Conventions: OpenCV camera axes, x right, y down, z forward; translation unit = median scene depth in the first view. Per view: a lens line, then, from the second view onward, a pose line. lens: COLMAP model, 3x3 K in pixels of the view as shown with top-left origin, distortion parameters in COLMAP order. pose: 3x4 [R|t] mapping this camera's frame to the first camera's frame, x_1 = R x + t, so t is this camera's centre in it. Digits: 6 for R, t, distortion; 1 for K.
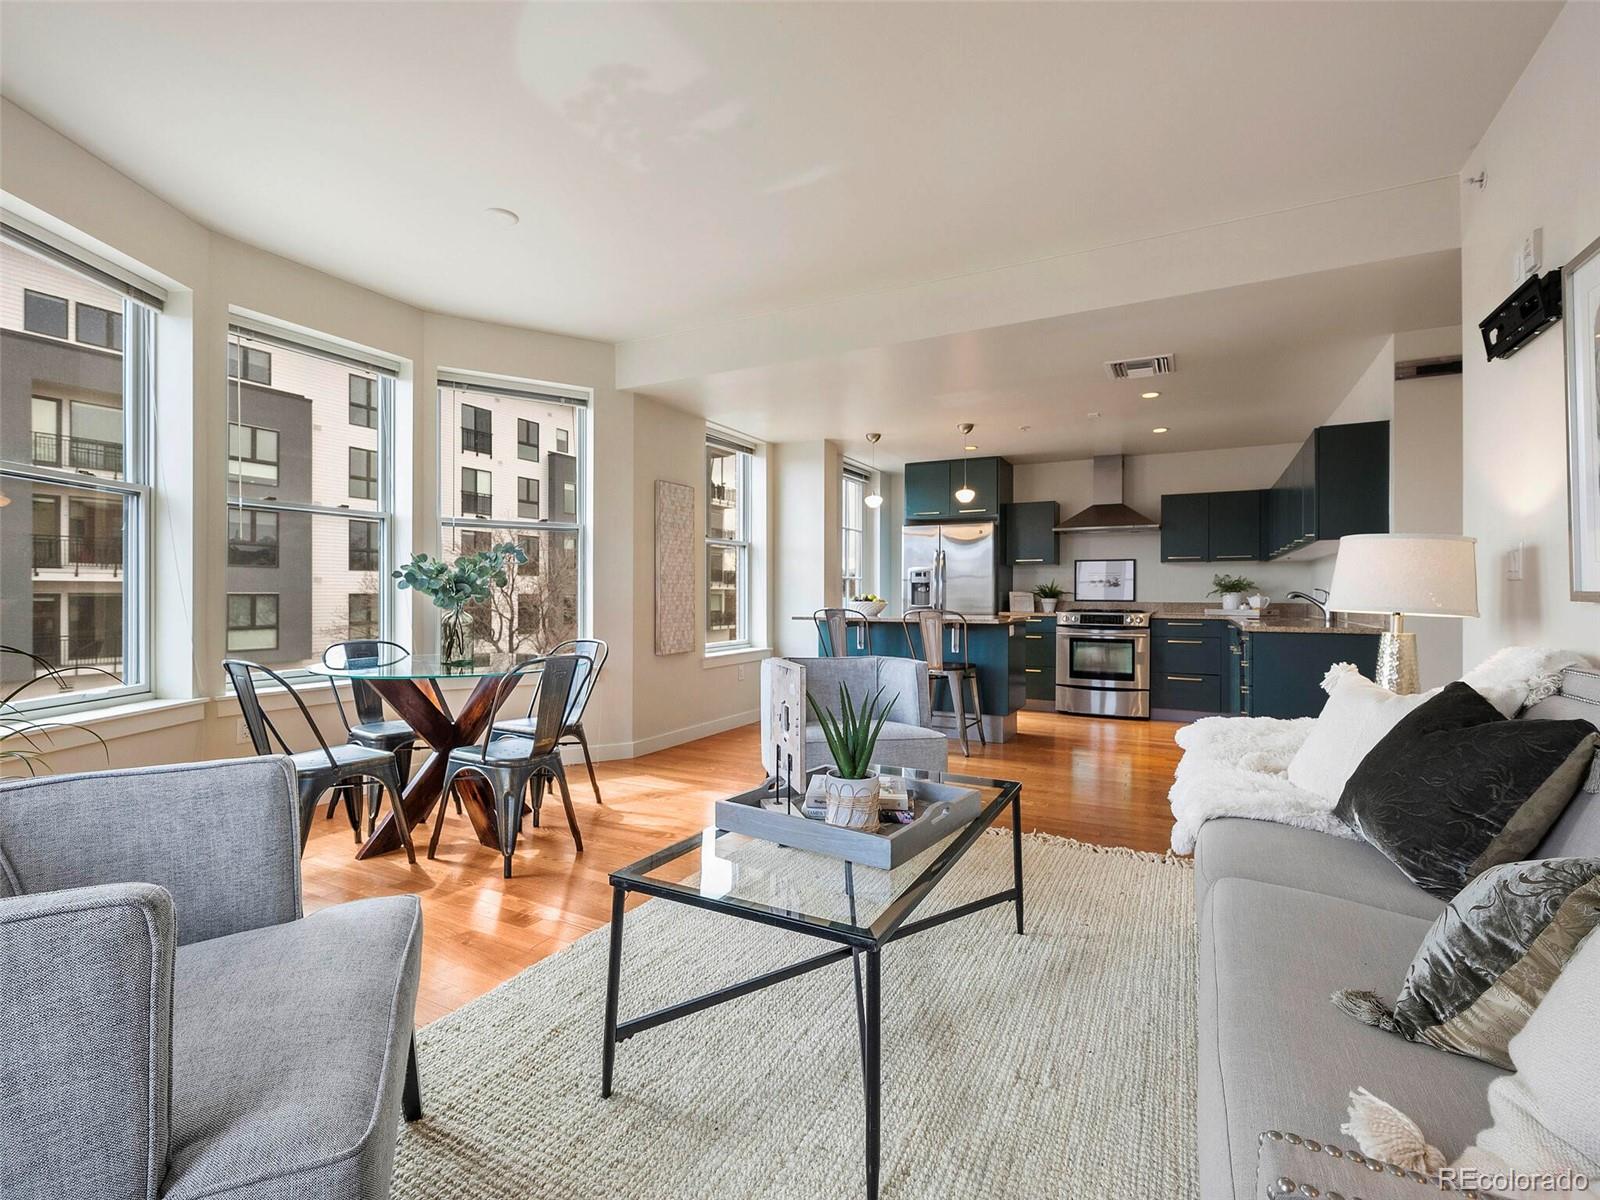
lens RADIAL K [[731.6, 0, 800.0], [0, 731.6, 600.0], [0, 0, 1]] dist [-0.001517, -0.000341]
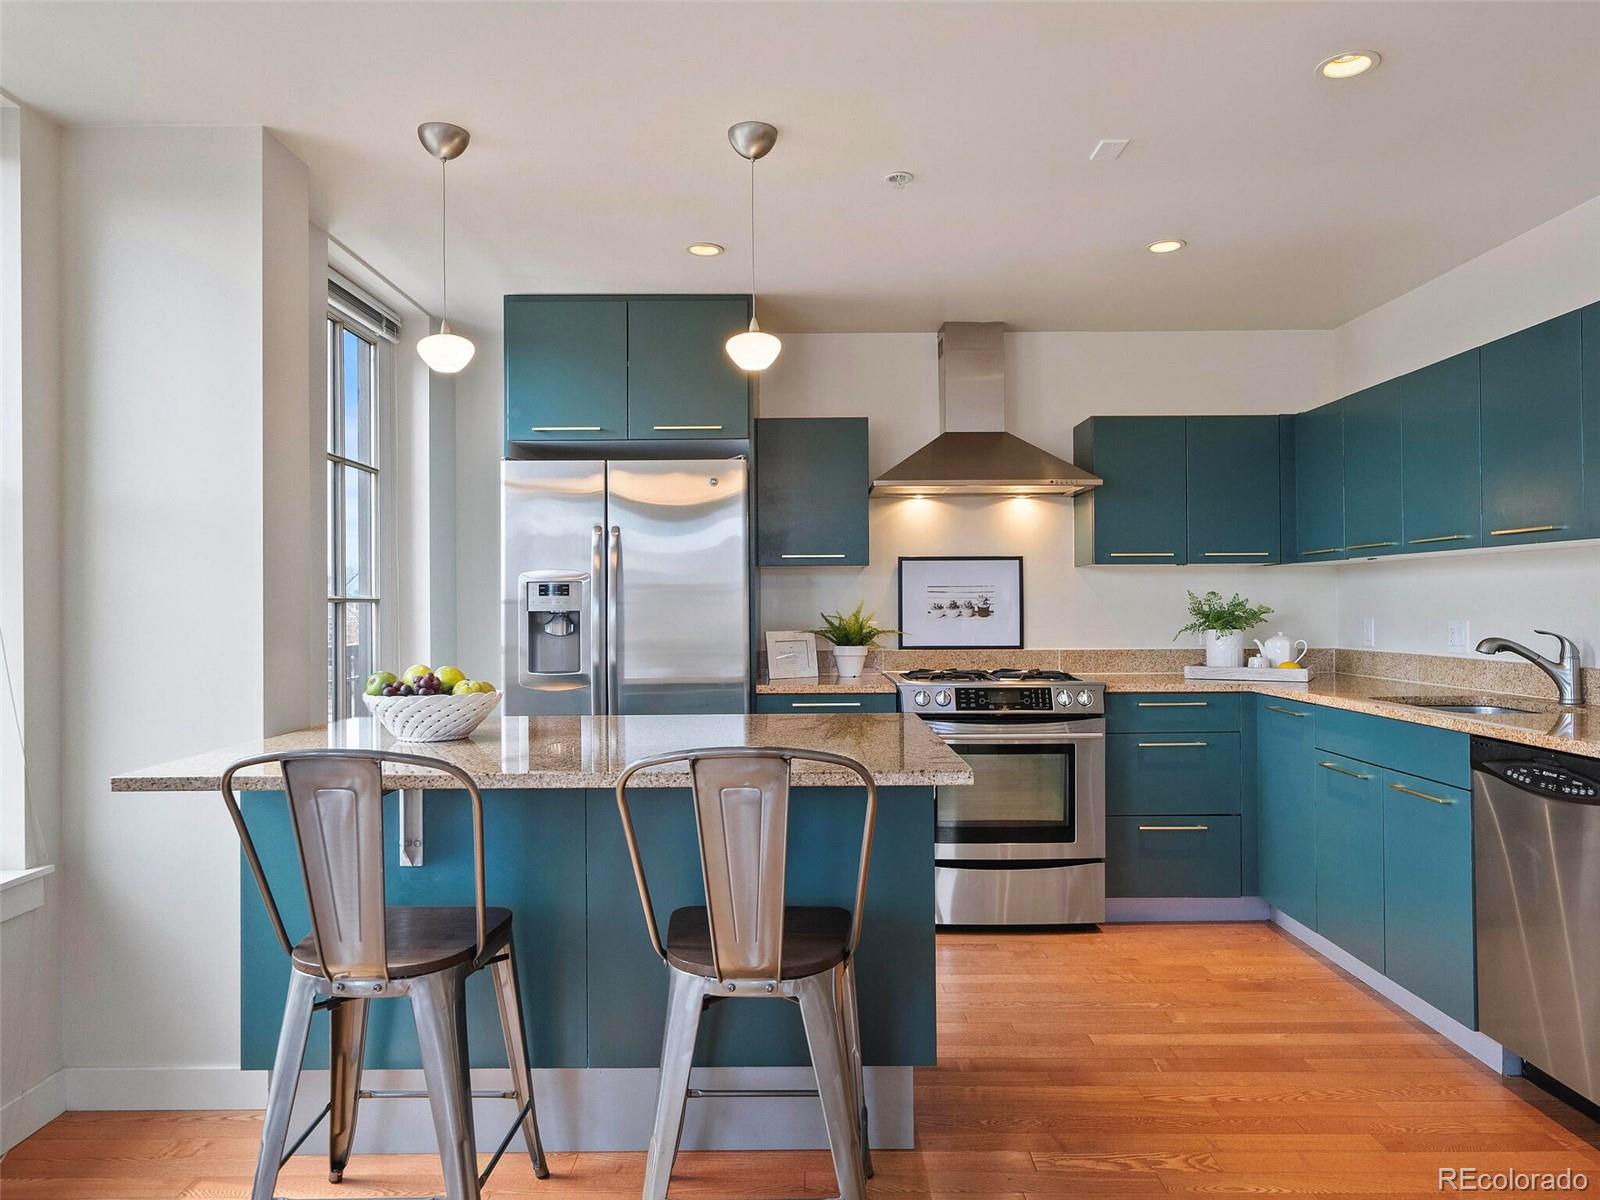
lens RADIAL K [[1074.1, 0, 800.0], [0, 1074.1, 600.0], [0, 0, 1]] dist [-0.000897, -0.000243]
pose [[0.882962, -0.005519, 0.469413, 0.019688], [0.011923, 0.999872, -0.010671, -0.024492], [-0.469294, 0.015019, 0.882914, 0.496913]]
